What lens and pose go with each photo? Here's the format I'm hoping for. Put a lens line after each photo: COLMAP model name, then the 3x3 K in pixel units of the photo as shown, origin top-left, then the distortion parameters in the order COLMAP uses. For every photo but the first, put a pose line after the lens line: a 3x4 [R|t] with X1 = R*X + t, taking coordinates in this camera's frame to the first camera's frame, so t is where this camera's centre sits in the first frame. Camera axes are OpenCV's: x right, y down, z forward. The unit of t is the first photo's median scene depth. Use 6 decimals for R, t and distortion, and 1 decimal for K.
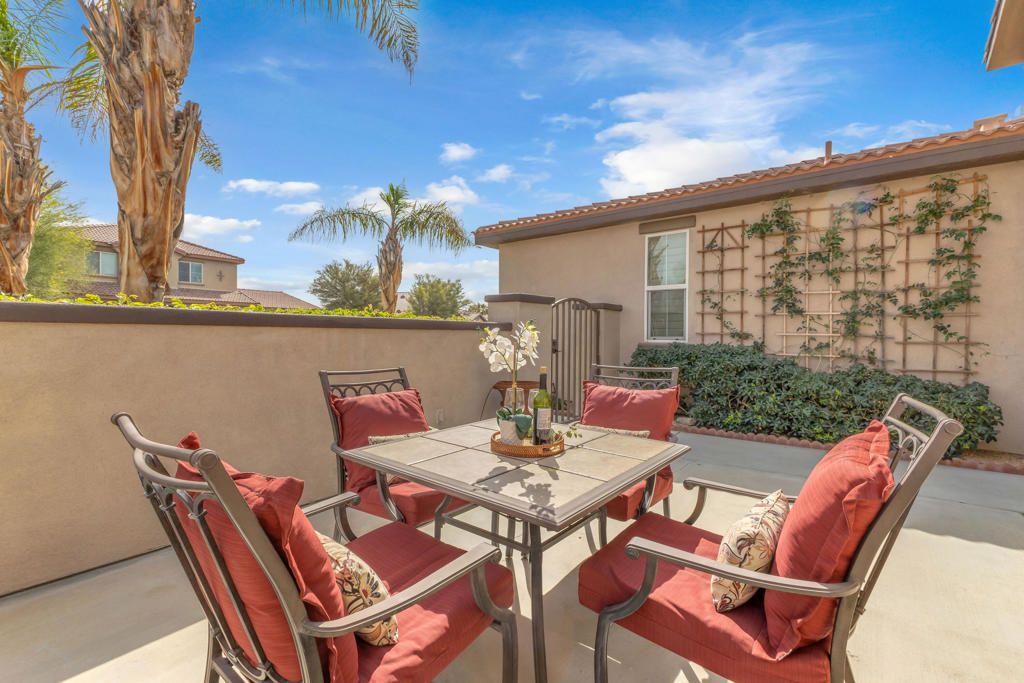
lens RADIAL K [[436.9, 0, 514.3], [0, 436.9, 339.1], [0, 0, 1]] dist [0.003166, 0.000032]
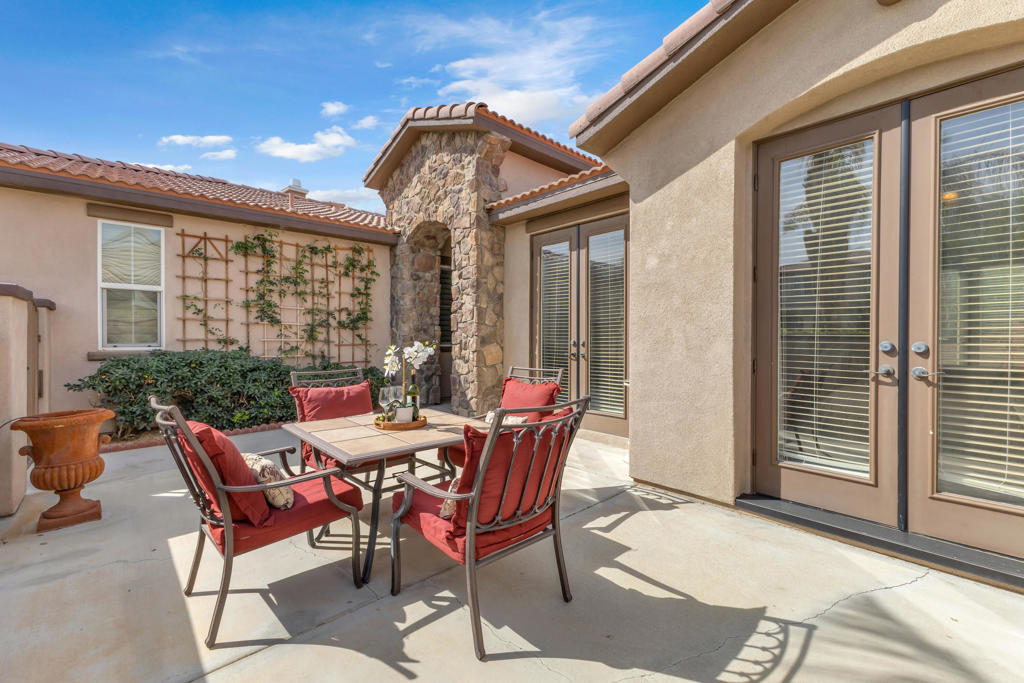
lens RADIAL K [[436.9, 0, 514.3], [0, 436.9, 339.1], [0, 0, 1]] dist [0.003166, 0.000032]
pose [[0.154693, -0.008245, 0.987928, -0.483686], [0.011351, 0.999914, 0.006568, -0.013642], [-0.987897, 0.010198, 0.154773, 0.135040]]
